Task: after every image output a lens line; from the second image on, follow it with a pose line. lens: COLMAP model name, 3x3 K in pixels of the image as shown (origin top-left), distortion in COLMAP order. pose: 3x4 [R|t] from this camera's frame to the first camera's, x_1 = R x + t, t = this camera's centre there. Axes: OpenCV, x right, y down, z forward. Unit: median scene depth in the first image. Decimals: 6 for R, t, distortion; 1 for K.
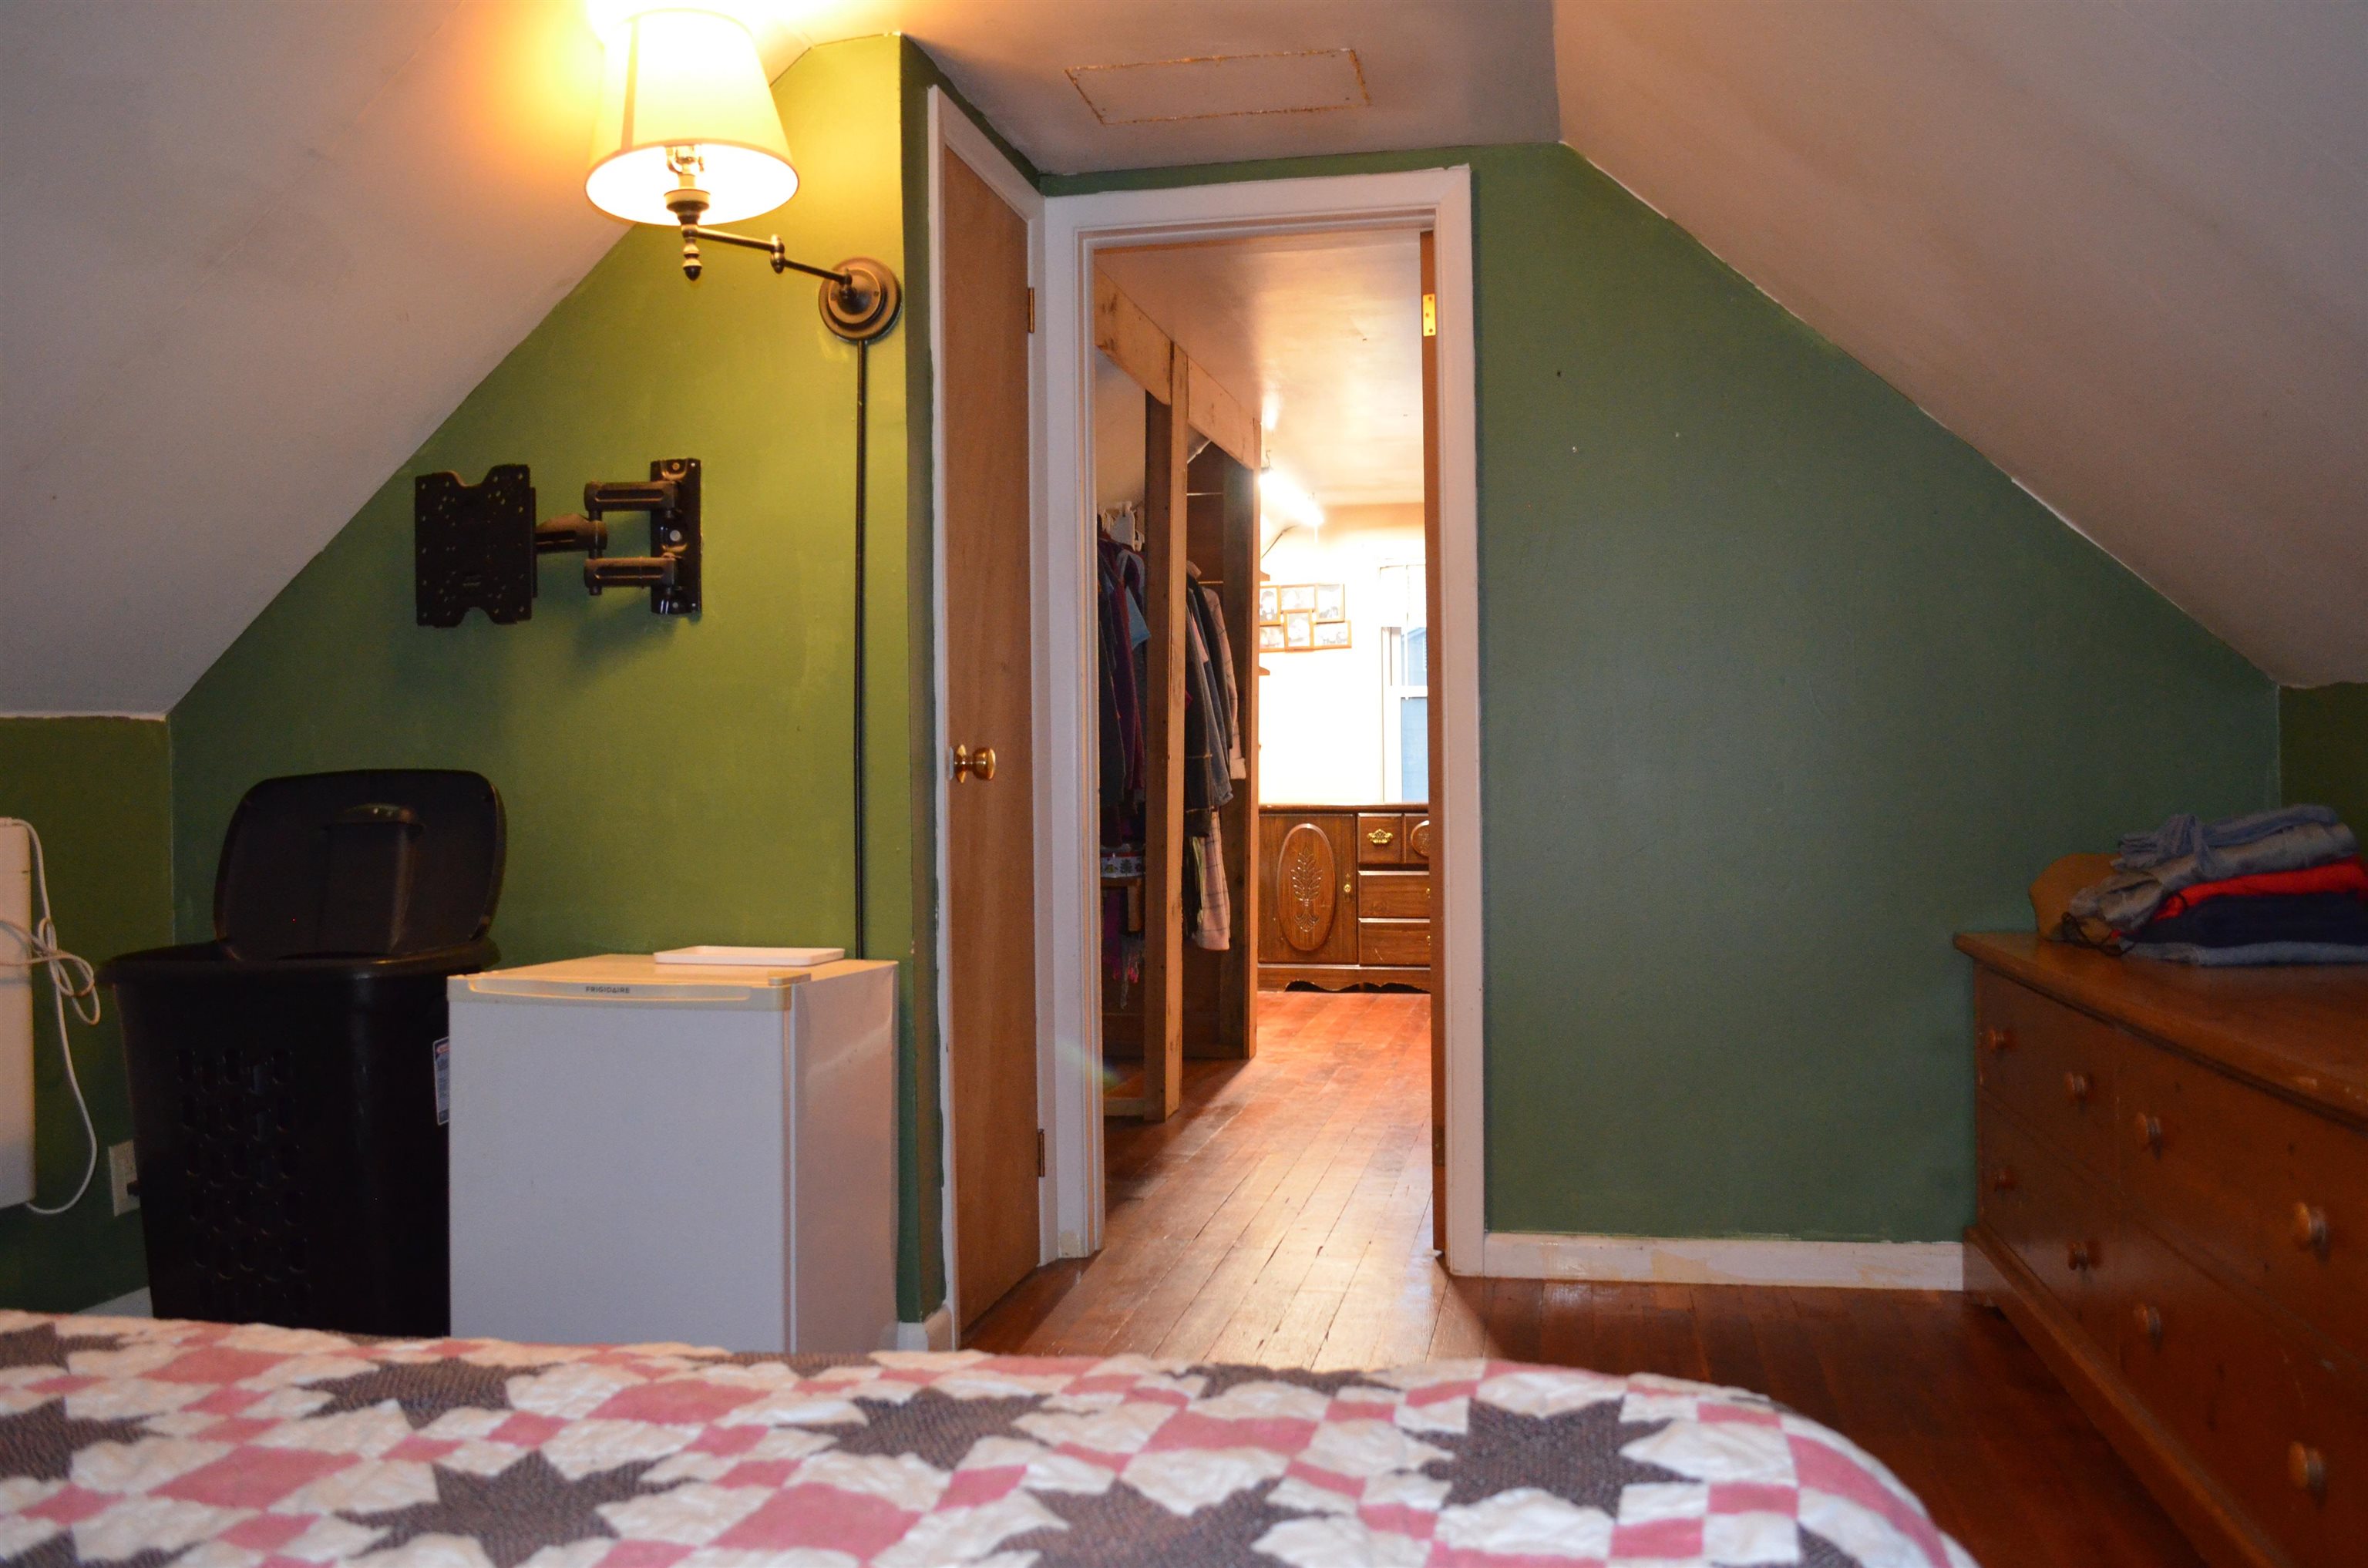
lens RADIAL K [[1856.9, 0, 1188.1], [0, 1856.9, 787.6], [0, 0, 1]] dist [-0.082124, 0.008589]
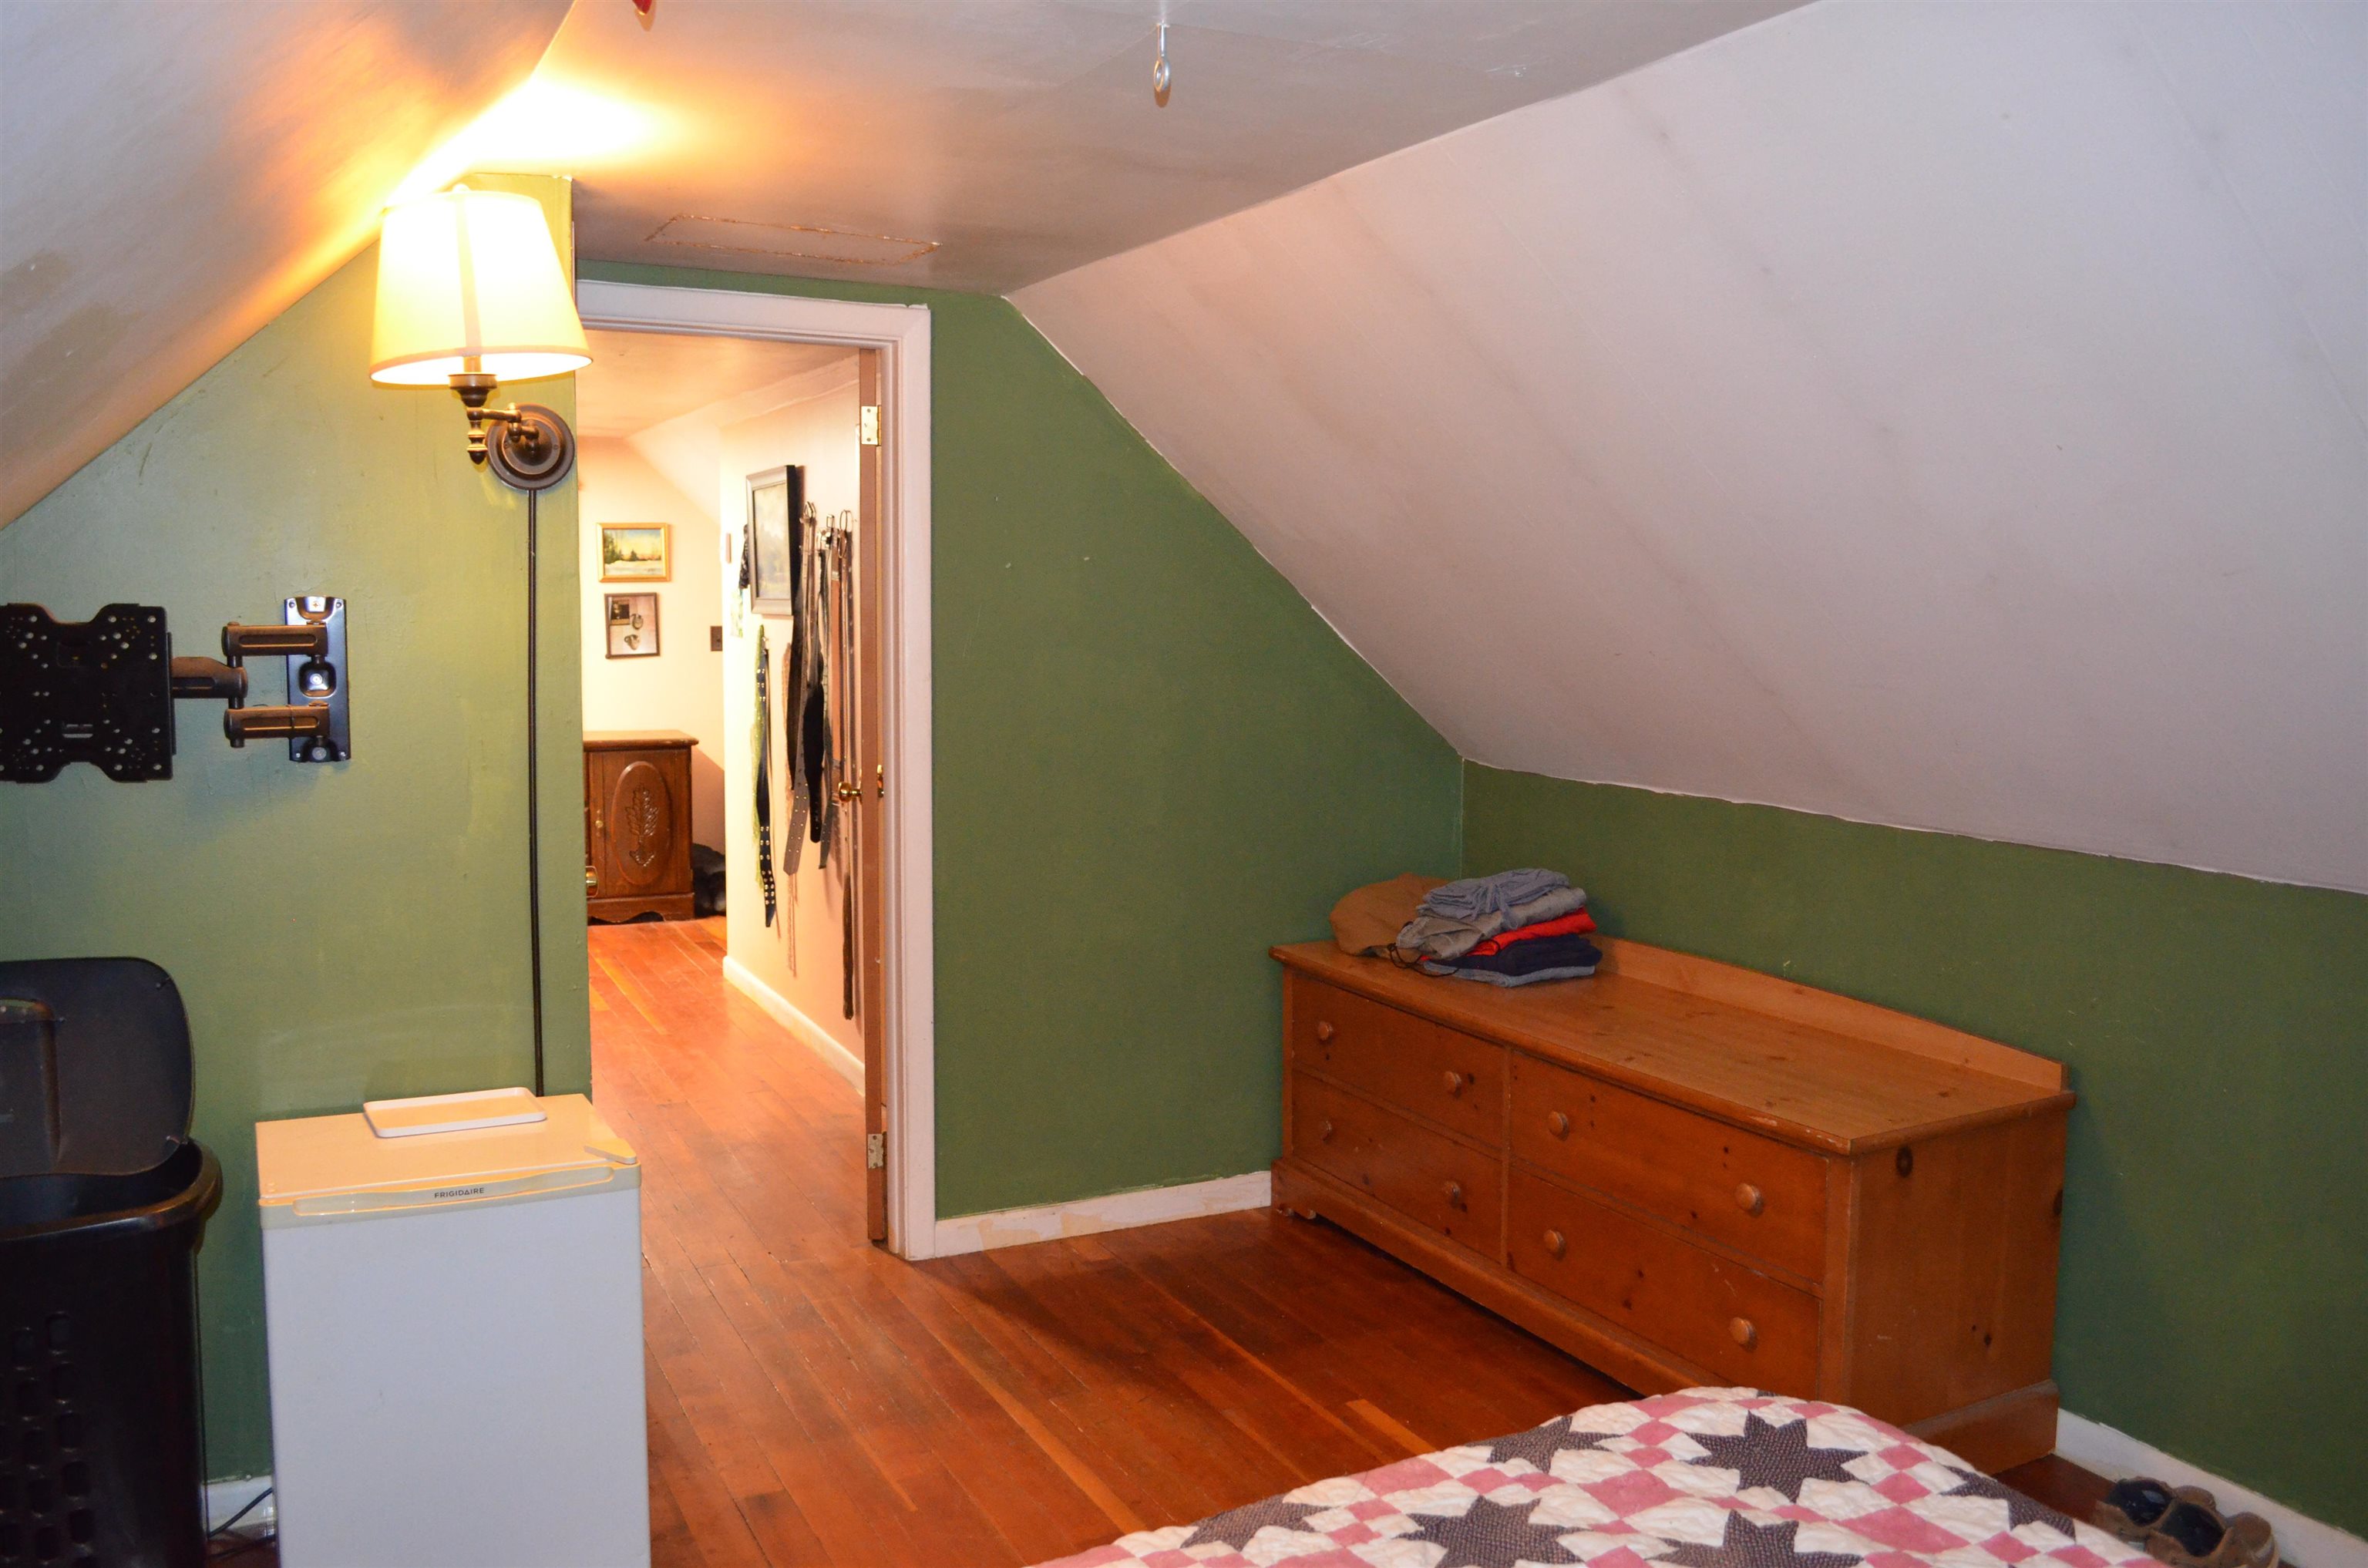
lens RADIAL K [[1856.9, 0, 1188.1], [0, 1856.9, 787.6], [0, 0, 1]] dist [-0.082124, 0.008589]
pose [[0.780641, -0.043437, 0.623469, -0.511169], [-0.018741, 0.995506, 0.092823, -0.175323], [-0.624699, -0.084146, 0.776319, -0.008398]]
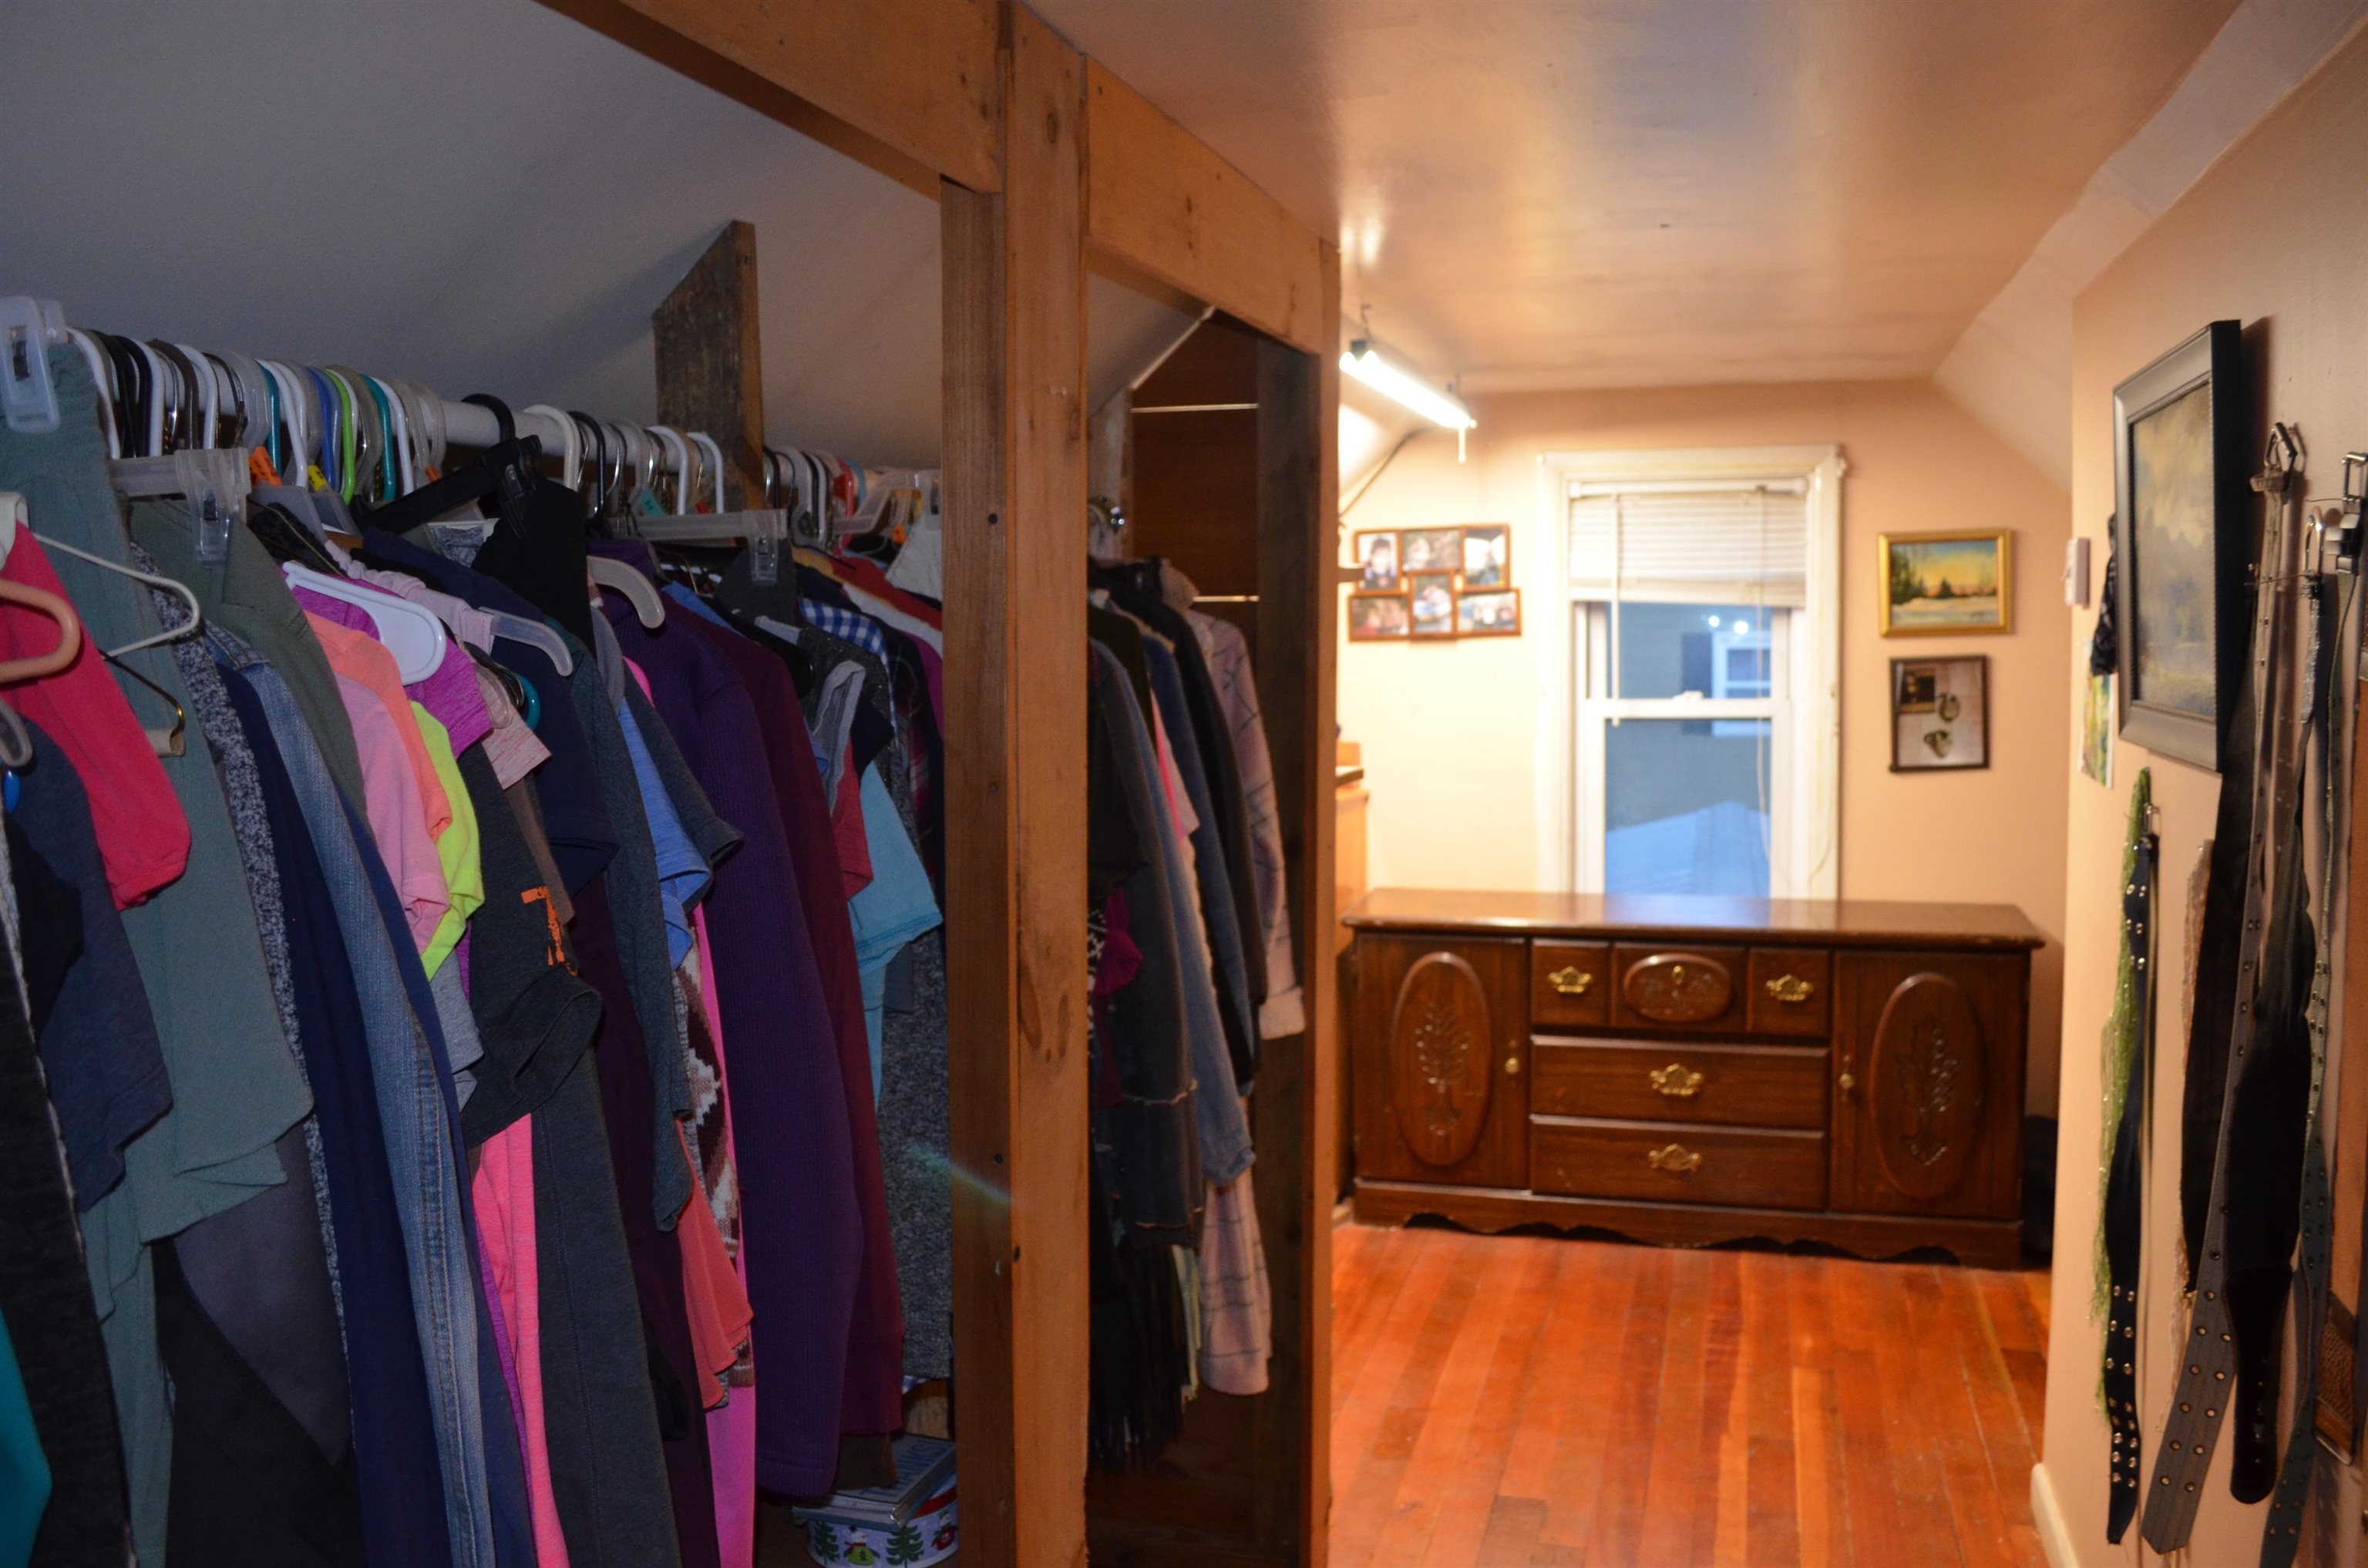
lens RADIAL K [[1856.9, 0, 1188.1], [0, 1856.9, 787.6], [0, 0, 1]] dist [-0.082124, 0.008589]
pose [[0.996939, 0.001963, -0.078154, 0.079332], [0.004679, 0.996395, 0.084705, -0.218035], [0.078038, -0.084811, 0.993336, 1.129723]]
